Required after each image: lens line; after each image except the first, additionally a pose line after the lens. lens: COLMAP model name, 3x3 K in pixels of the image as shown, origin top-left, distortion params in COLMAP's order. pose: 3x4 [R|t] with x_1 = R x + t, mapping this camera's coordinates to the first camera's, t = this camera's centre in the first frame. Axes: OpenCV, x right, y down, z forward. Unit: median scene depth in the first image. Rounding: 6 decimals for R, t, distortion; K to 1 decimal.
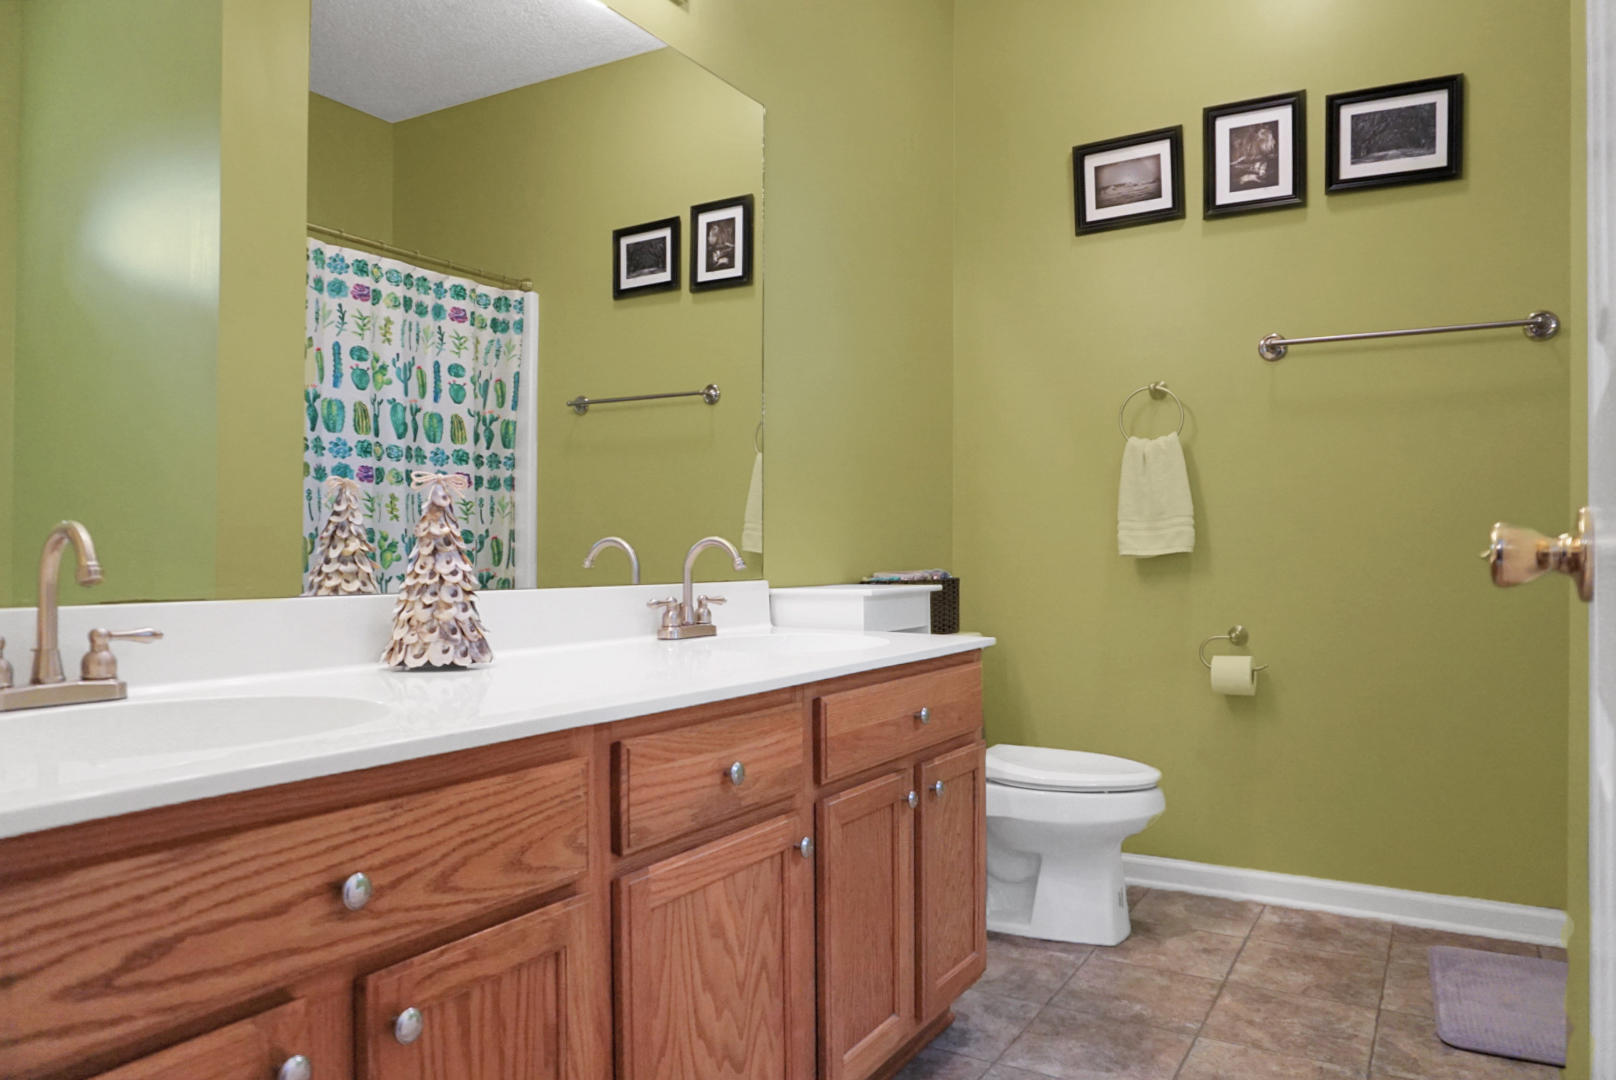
lens RADIAL K [[1090.3, 0, 816.4], [0, 1090.3, 545.2], [0, 0, 1]] dist [-0.023781, 0.003710]
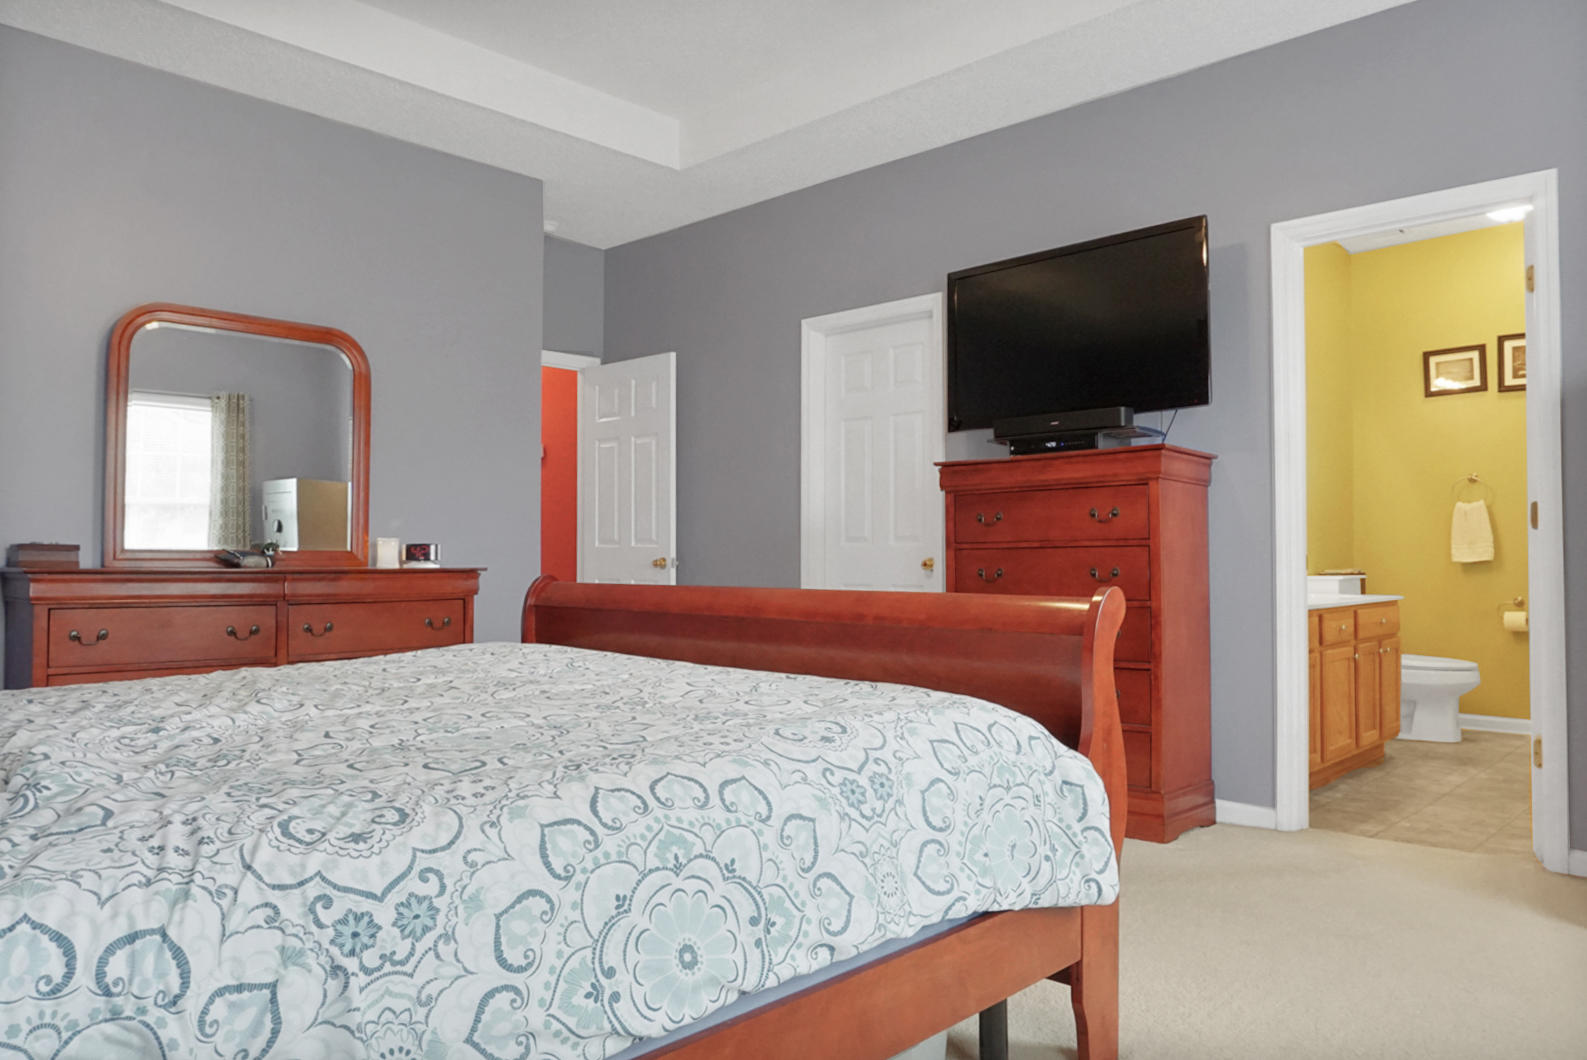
lens RADIAL K [[1070.8, 0, 801.8], [0, 1070.8, 535.1], [0, 0, 1]] dist [-0.023781, 0.003710]
pose [[0.970585, -0.004789, -0.240711, -0.416629], [0.002356, 0.999943, -0.010394, -0.022100], [0.240747, 0.009521, 0.970541, -1.195744]]
